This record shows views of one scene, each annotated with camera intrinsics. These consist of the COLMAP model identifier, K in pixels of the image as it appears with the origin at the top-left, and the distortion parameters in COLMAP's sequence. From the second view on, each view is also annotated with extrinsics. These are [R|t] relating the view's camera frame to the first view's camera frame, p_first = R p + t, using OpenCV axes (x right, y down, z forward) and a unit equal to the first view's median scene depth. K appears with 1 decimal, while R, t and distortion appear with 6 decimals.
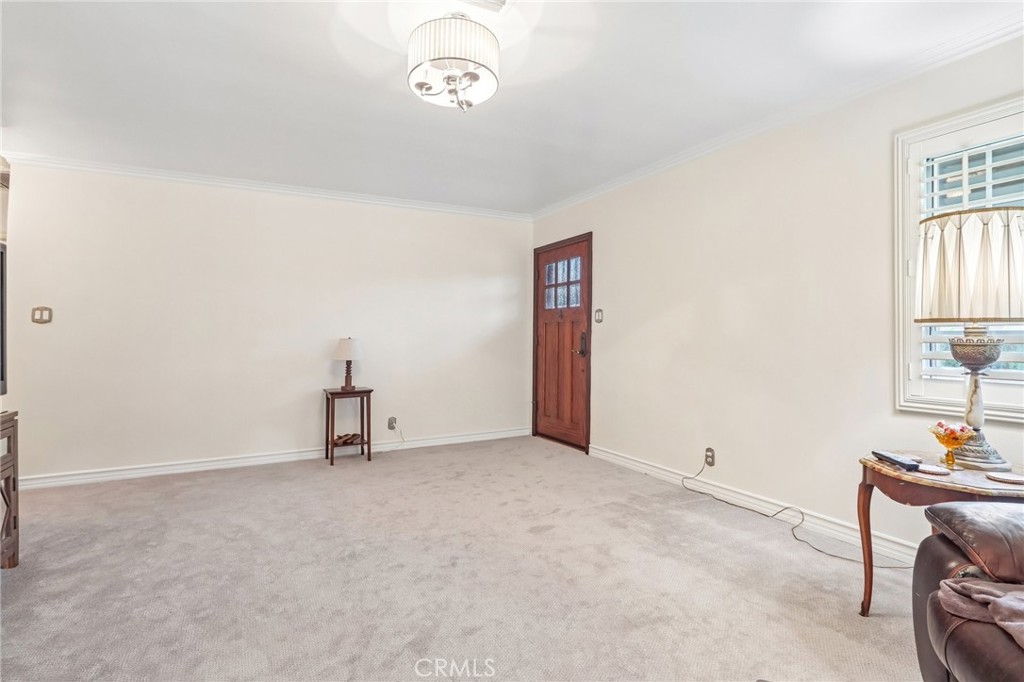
lens RADIAL K [[496.5, 0, 511.7], [0, 496.5, 323.2], [0, 0, 1]] dist [-0.000366, -0.000038]
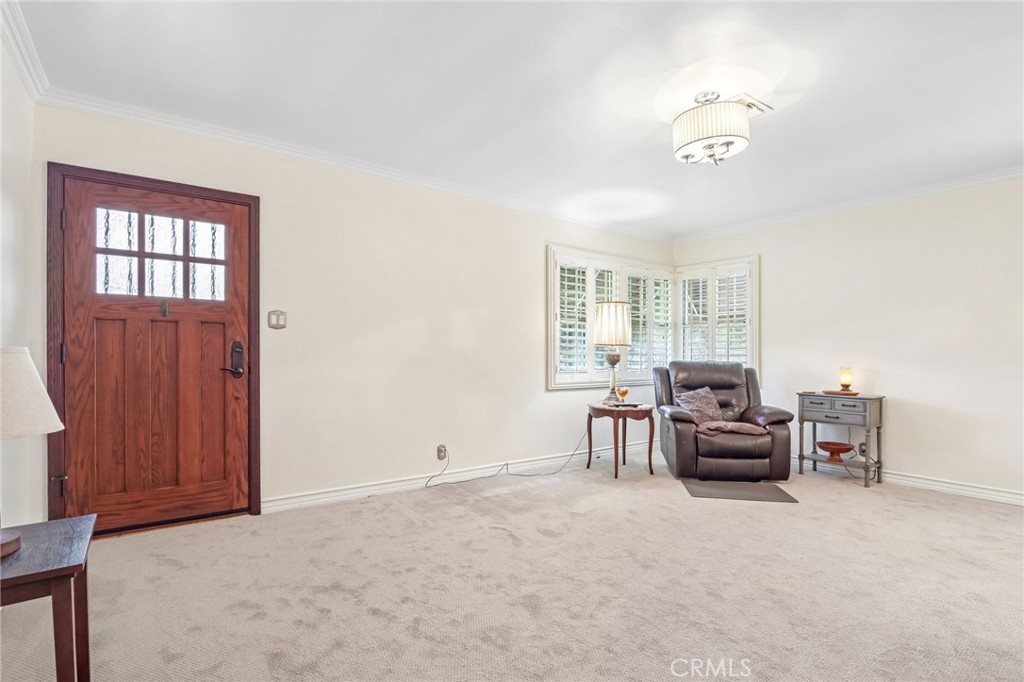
lens RADIAL K [[501.1, 0, 507.8], [0, 501.1, 353.6], [0, 0, 1]] dist [-0.002767, -0.000465]
pose [[-0.131161, -0.005634, 0.991345, -0.591077], [-0.038593, 0.999255, 0.000572, 0.021608], [-0.990610, -0.038184, -0.131280, 0.746936]]
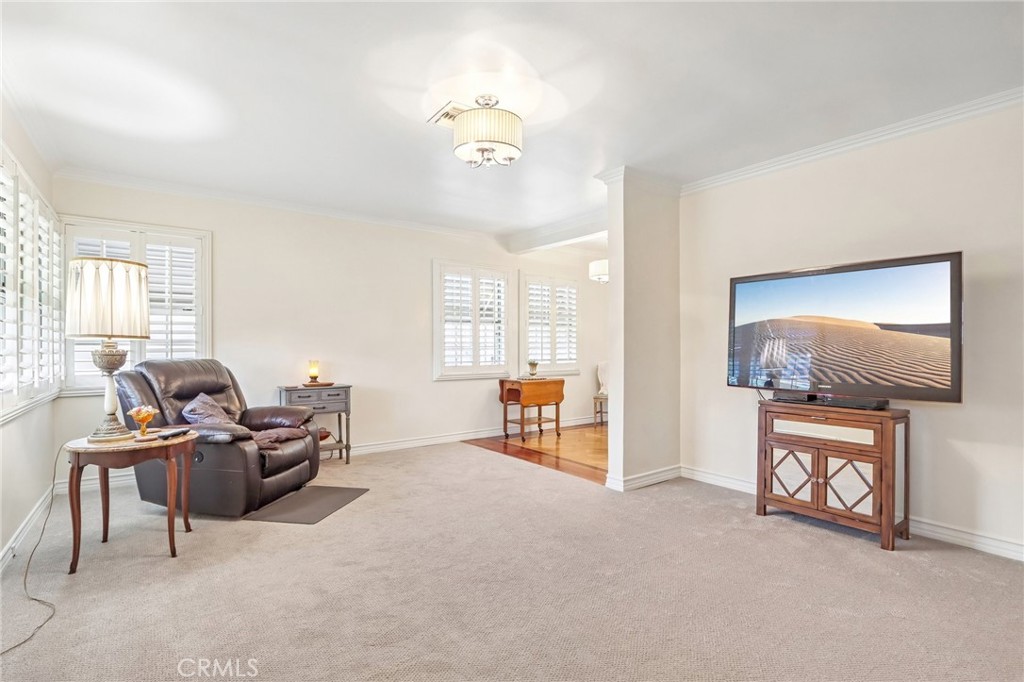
lens RADIAL K [[480.2, 0, 512.0], [0, 480.2, 341.0], [0, 0, 1]] dist [-0.001279, -0.000155]
pose [[-0.990783, -0.002033, -0.135442, -0.001535], [0.004140, 0.998966, -0.045280, 0.029996], [0.135394, -0.045423, -0.989750, 1.009526]]
